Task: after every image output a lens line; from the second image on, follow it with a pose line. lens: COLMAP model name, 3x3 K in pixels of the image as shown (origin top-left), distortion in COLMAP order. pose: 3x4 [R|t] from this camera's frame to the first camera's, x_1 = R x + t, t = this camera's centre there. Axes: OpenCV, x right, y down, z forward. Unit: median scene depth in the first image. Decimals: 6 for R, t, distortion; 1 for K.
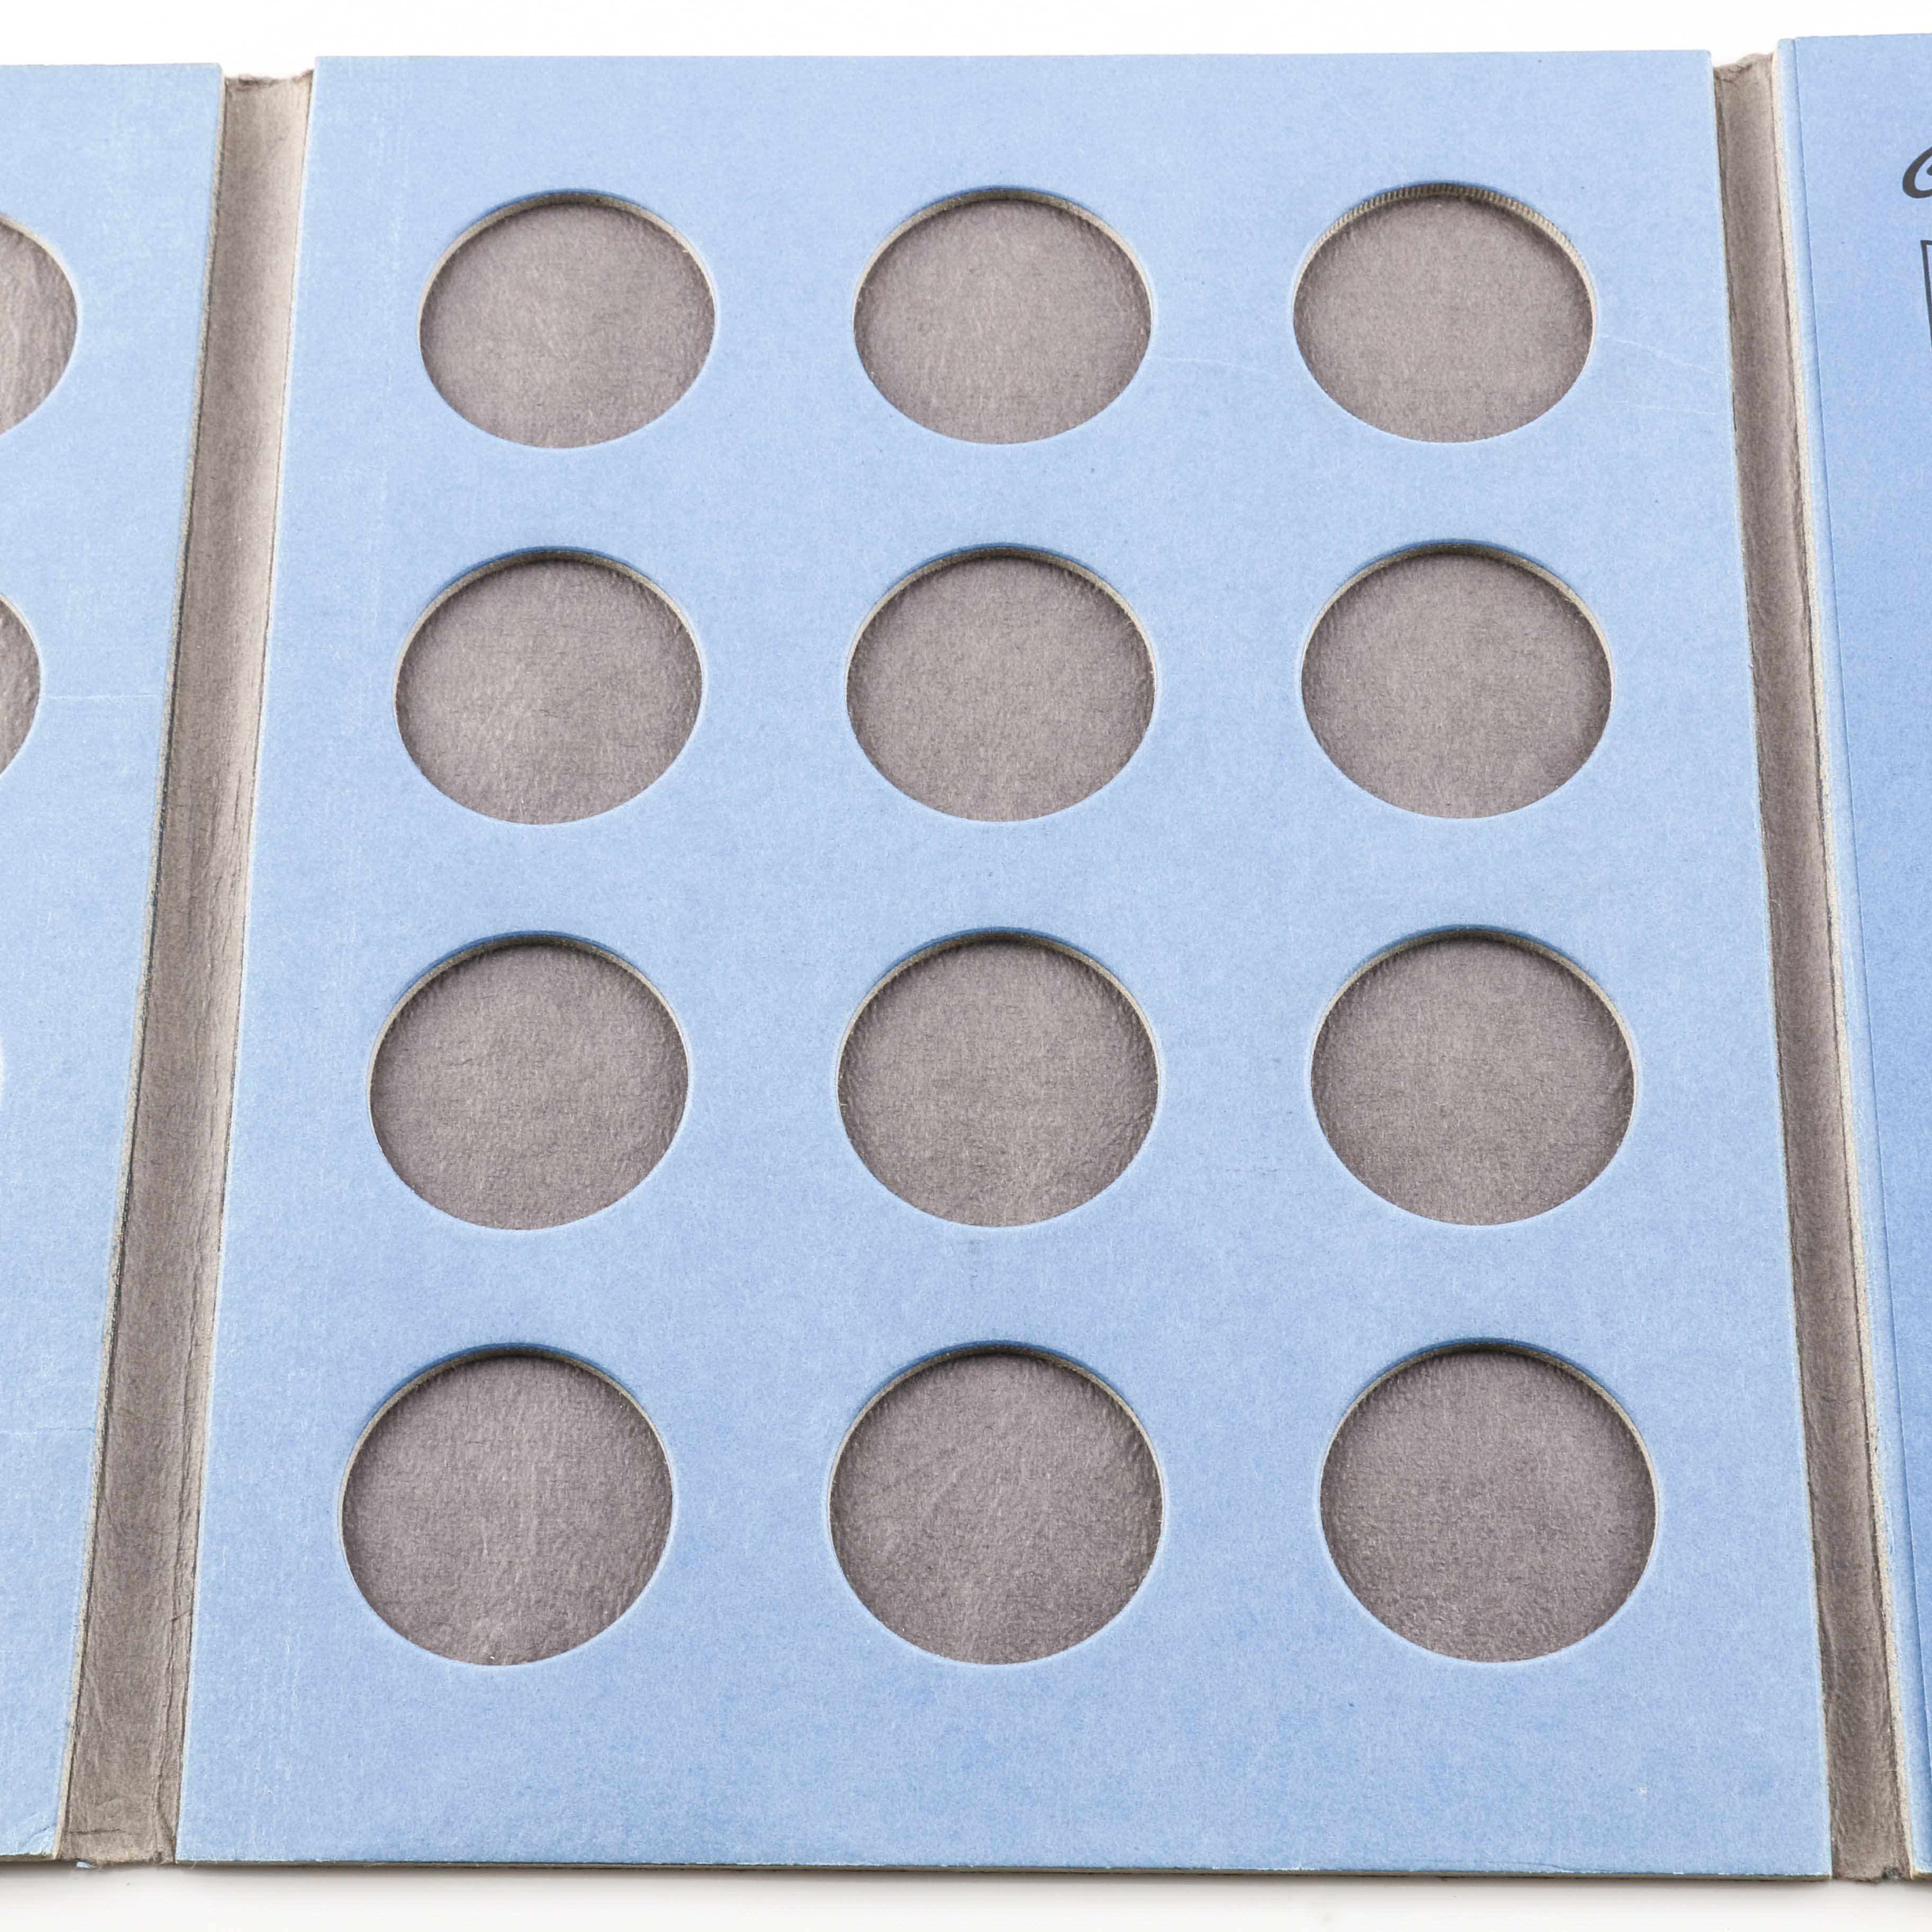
lens RADIAL K [[4597.6, 0, 882.3], [0, 4597.6, 1027.9], [0, 0, 1]] dist [0.153212, 0.000000]
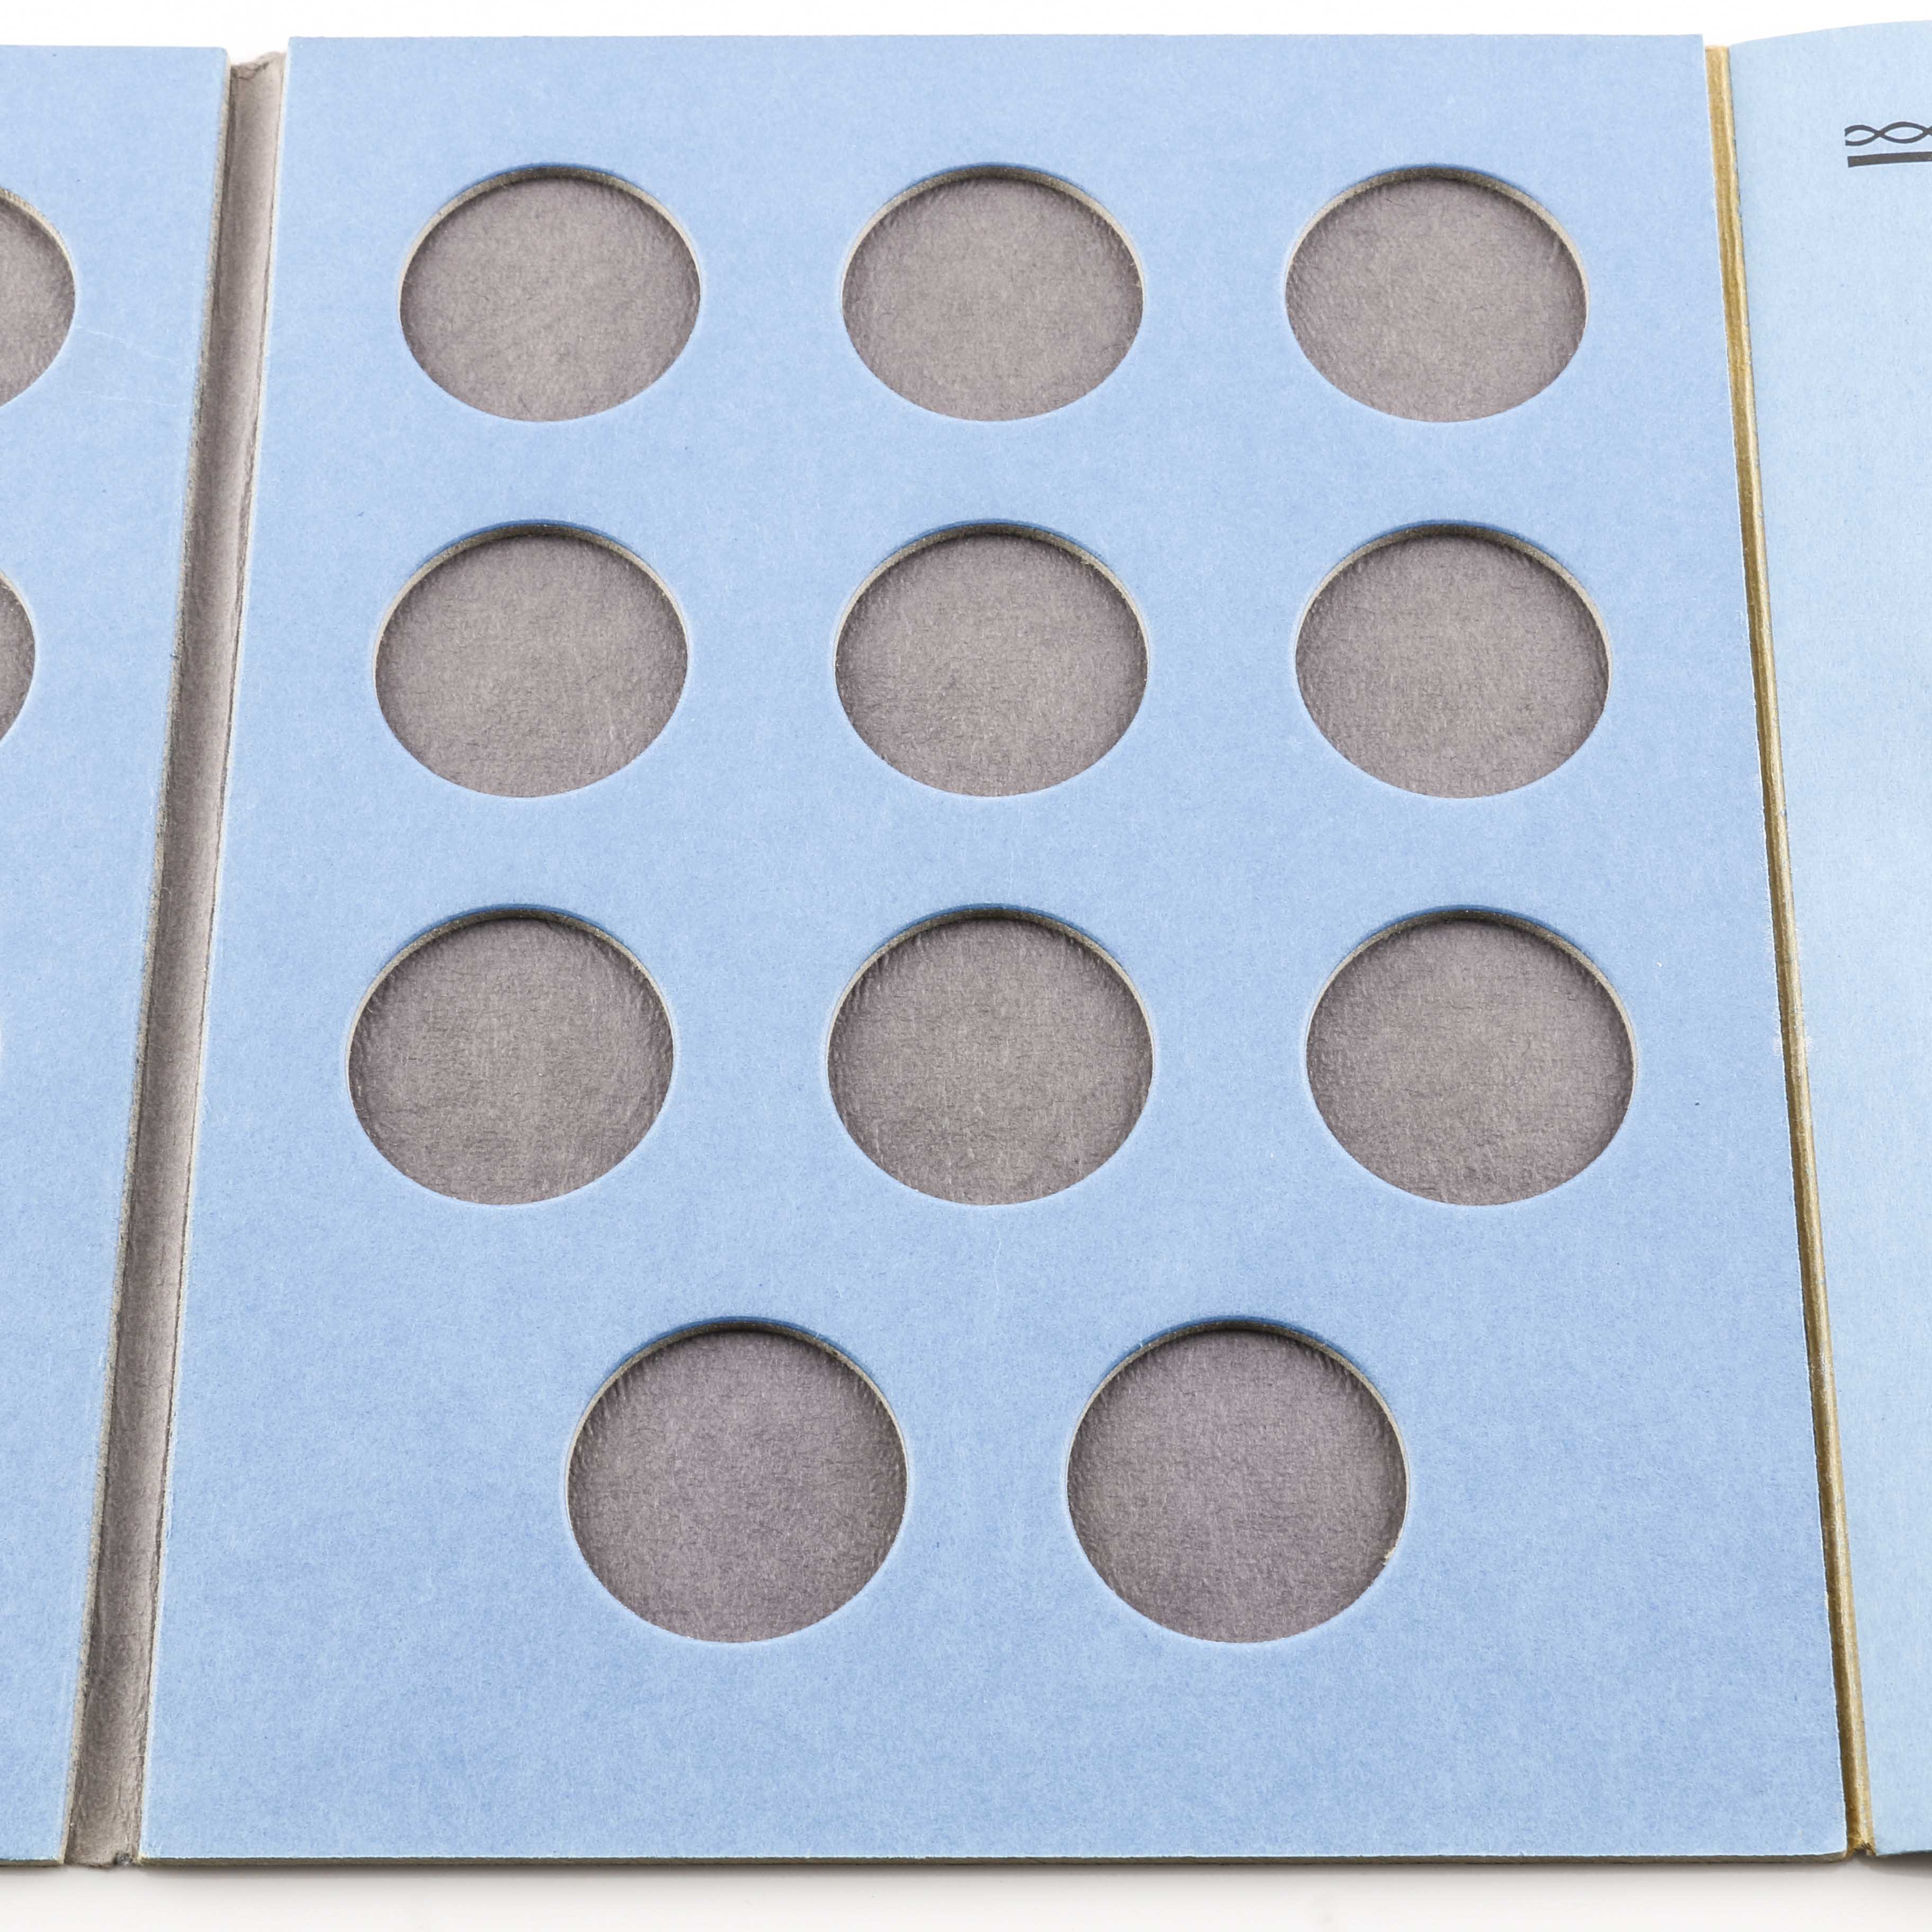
lens RADIAL K [[4597.6, 0, 1014.2], [0, 4597.6, 909.8], [0, 0, 1]] dist [0.153212, 0.000000]
pose [[0.997574, 0.013413, -0.068312, 0.432434], [-0.014720, 0.999717, -0.018675, -0.006412], [0.068043, 0.019635, 0.997489, 0.007456]]
